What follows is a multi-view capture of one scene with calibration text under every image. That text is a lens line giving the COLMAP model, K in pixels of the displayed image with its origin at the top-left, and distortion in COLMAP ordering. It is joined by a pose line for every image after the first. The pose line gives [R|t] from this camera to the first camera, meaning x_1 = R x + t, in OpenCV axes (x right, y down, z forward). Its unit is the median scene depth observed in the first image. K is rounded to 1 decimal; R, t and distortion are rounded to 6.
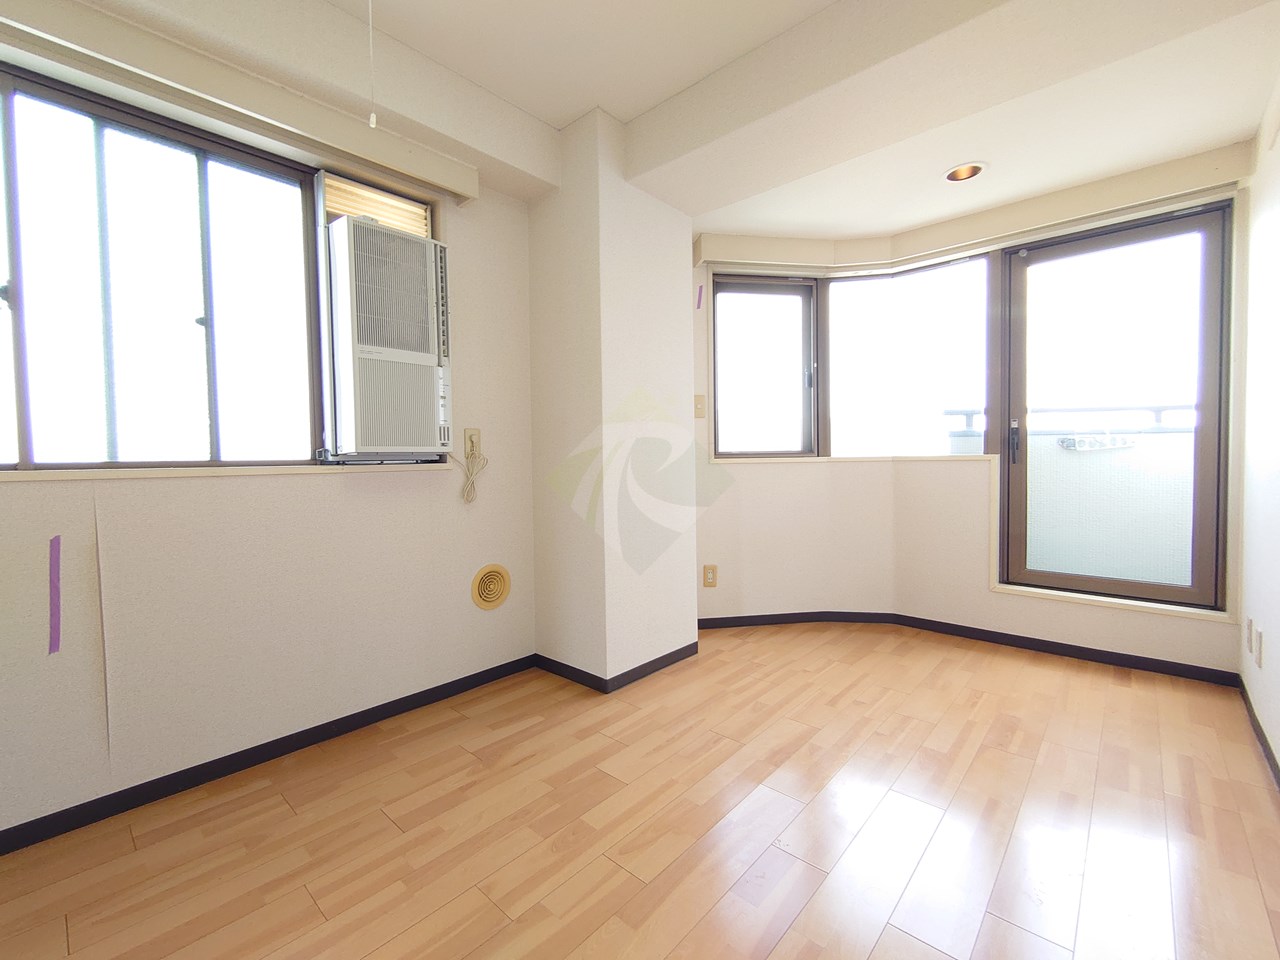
lens RADIAL K [[546.9, 0, 646.1], [0, 546.9, 479.0], [0, 0, 1]] dist [-0.002175, -0.001655]
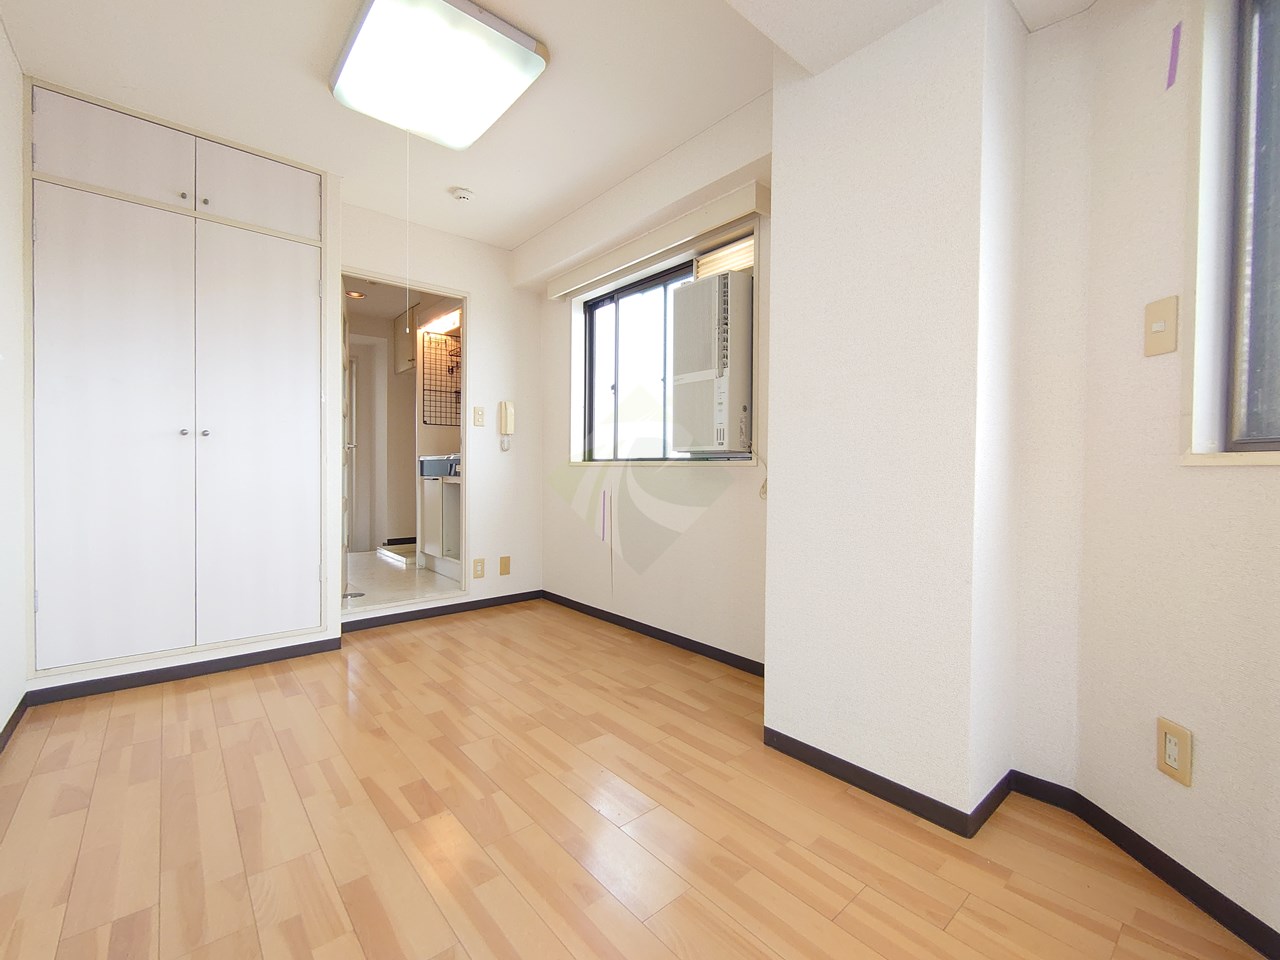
lens RADIAL K [[546.9, 0, 637.4], [0, 546.9, 478.3], [0, 0, 1]] dist [-0.002175, -0.001655]
pose [[-0.129970, 0.031604, -0.991014, 0.709970], [-0.042663, 0.998388, 0.037434, -0.022446], [0.990600, 0.047145, -0.128412, 0.851945]]
